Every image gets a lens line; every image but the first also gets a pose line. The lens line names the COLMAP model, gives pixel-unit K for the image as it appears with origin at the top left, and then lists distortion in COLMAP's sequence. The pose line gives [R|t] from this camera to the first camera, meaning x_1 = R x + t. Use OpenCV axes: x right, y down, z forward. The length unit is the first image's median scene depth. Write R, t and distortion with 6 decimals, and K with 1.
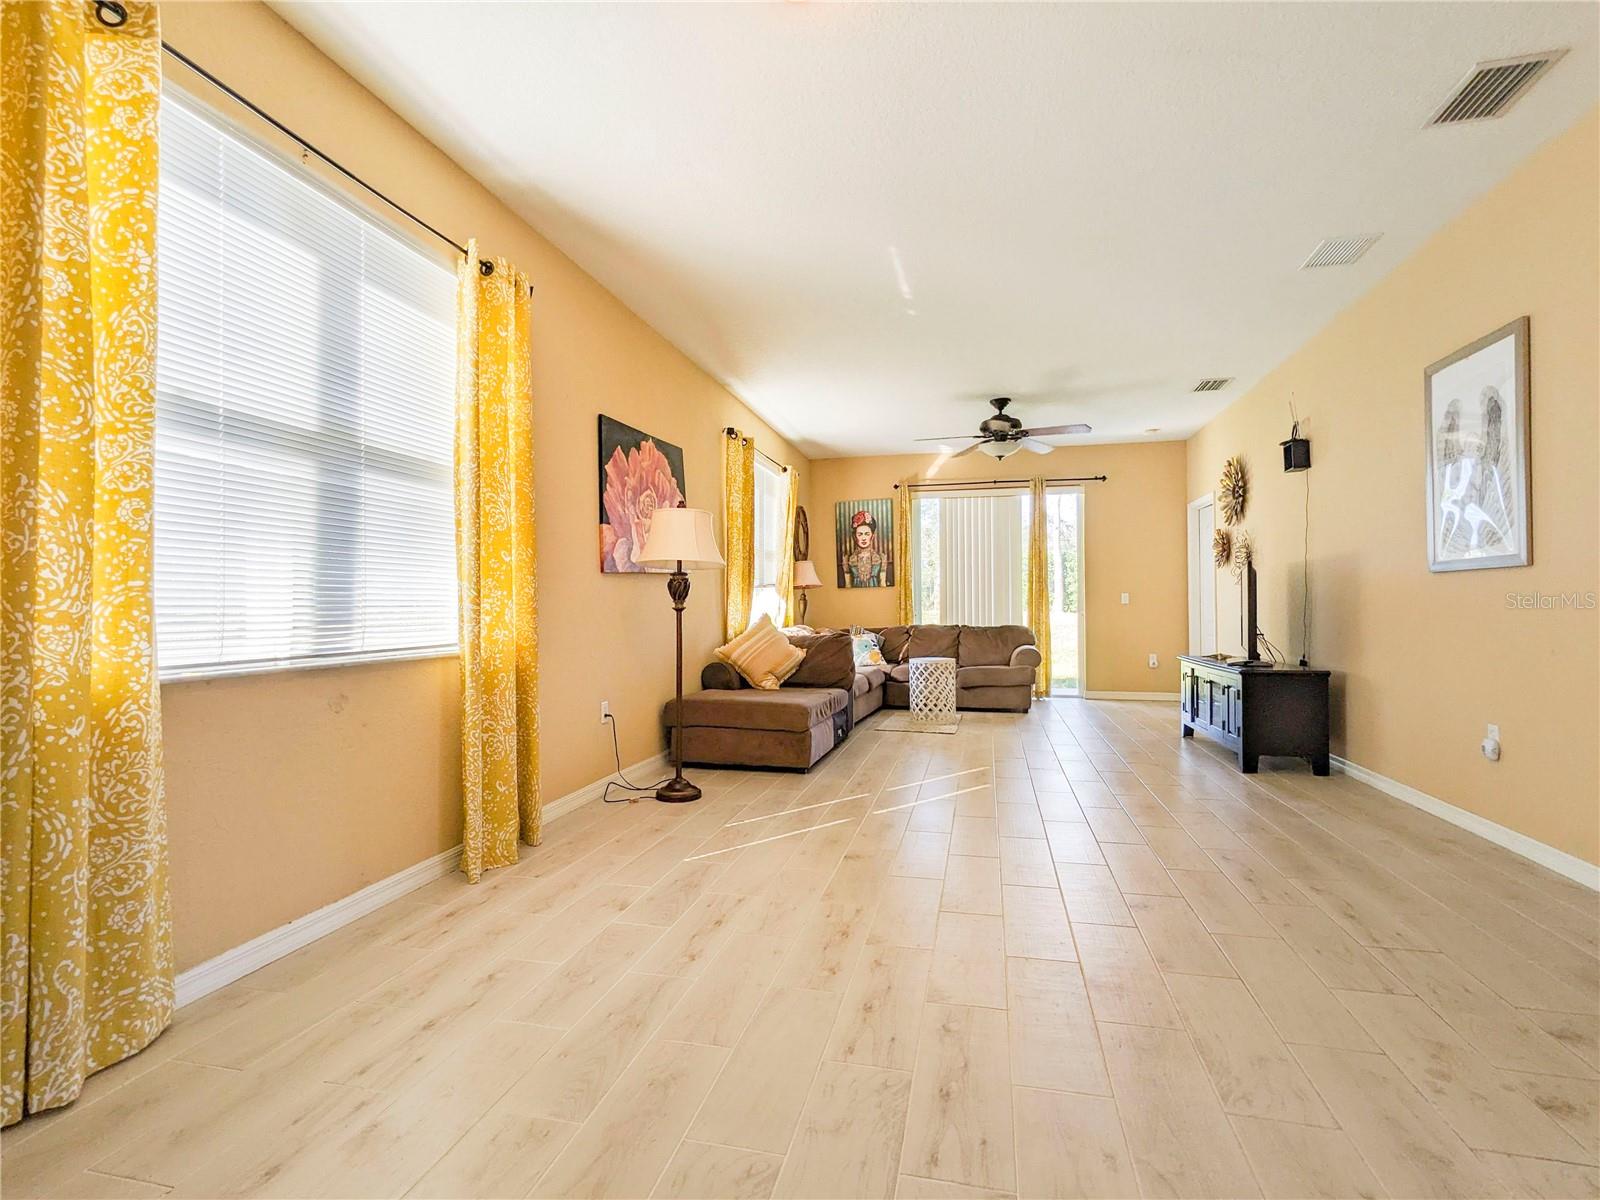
lens RADIAL K [[768.3, 0, 803.4], [0, 768.3, 600.4], [0, 0, 1]] dist [0.002022, -0.000798]
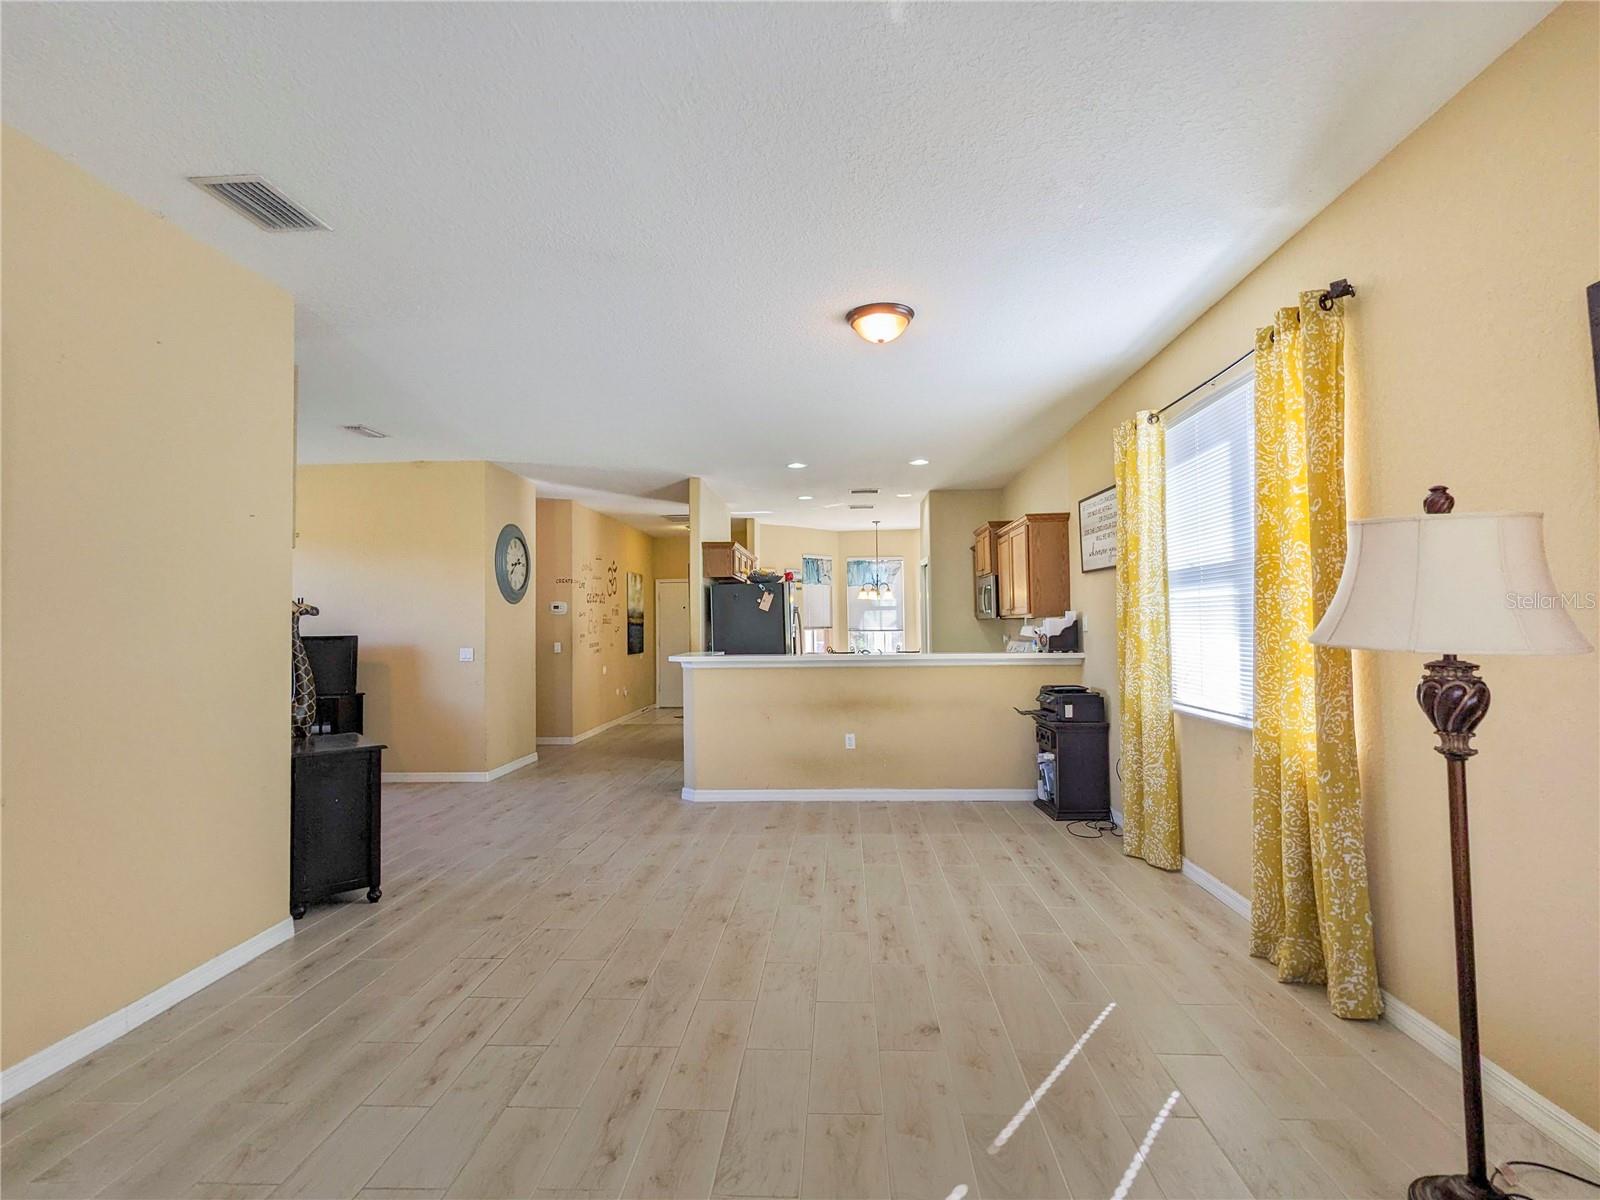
lens RADIAL K [[768.3, 0, 803.4], [0, 768.3, 600.4], [0, 0, 1]] dist [0.002022, -0.000798]
pose [[-0.984212, 0.011446, -0.176625, 0.565334], [0.019451, 0.998857, -0.043660, -0.131455], [0.175923, -0.046407, -0.983309, 3.085059]]
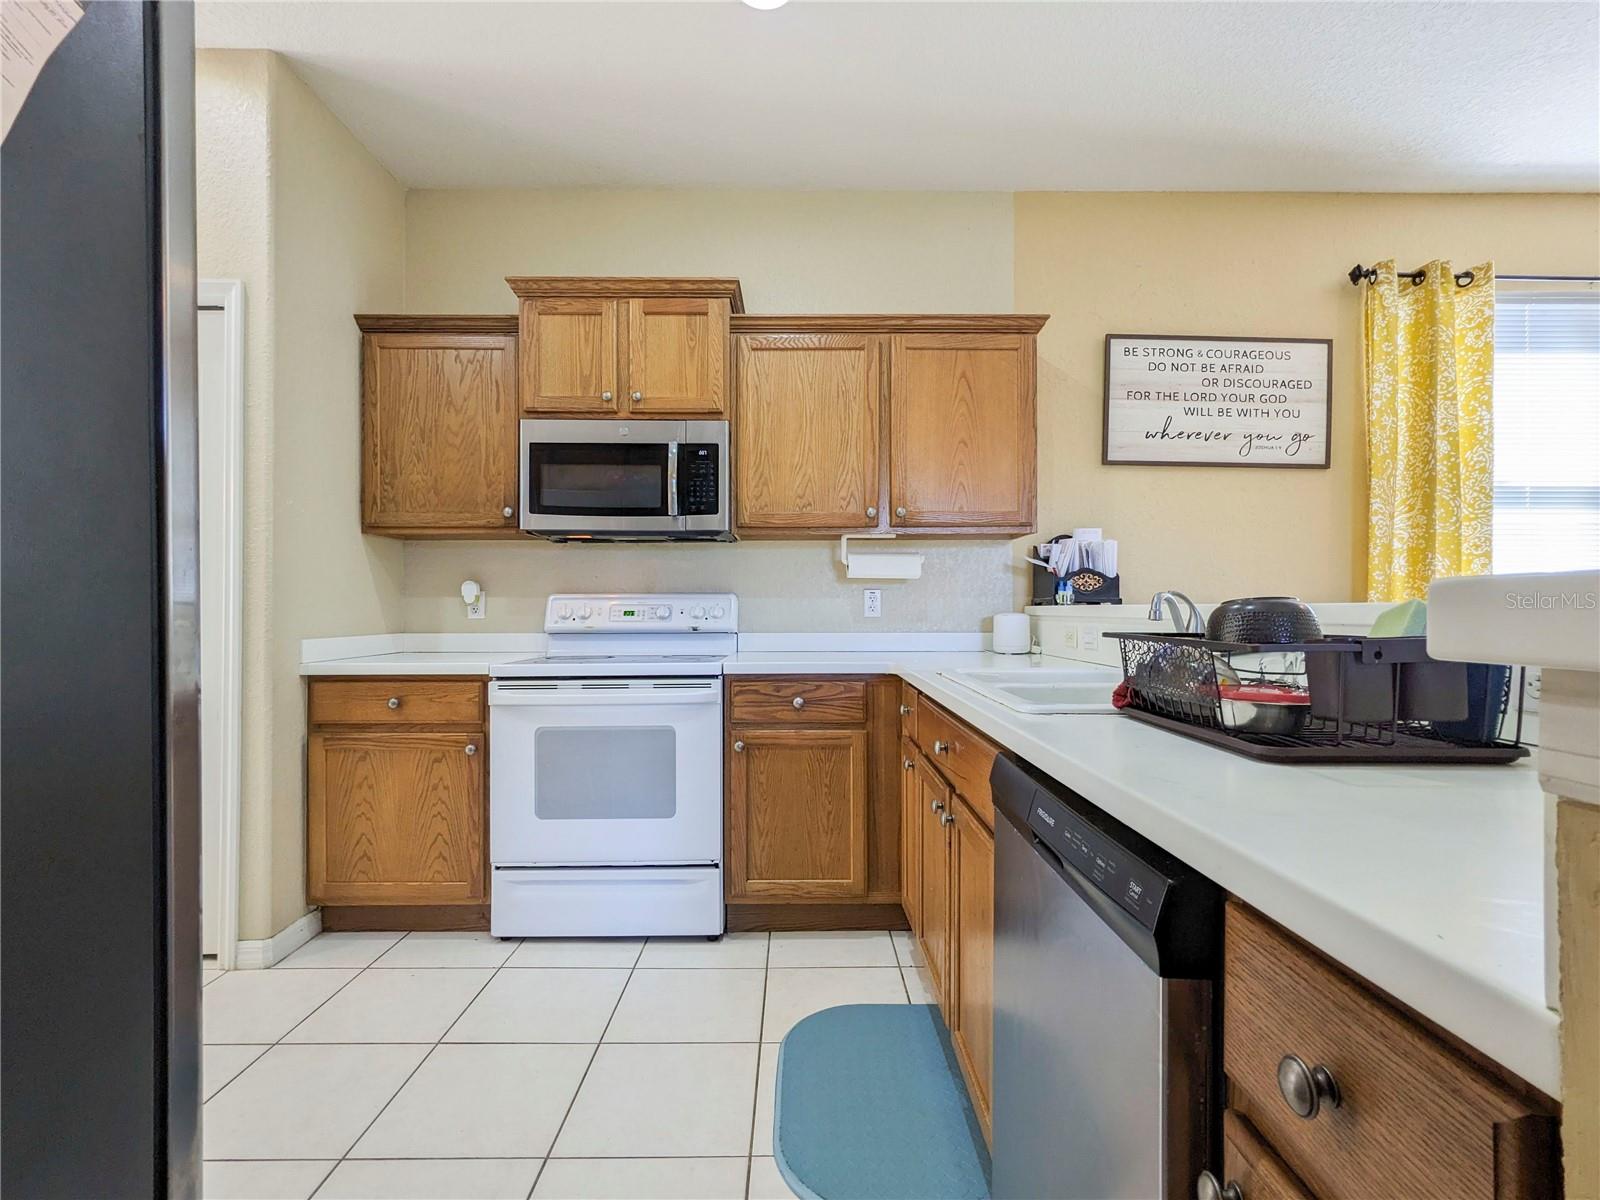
lens RADIAL K [[772.5, 0, 807.1], [0, 772.5, 613.1], [0, 0, 1]] dist [0.000193, -0.000700]
pose [[0.240496, 0.008259, -0.970615, 0.447603], [0.013784, 0.999834, 0.011923, -0.047937], [0.970552, -0.016246, 0.240342, -0.881587]]
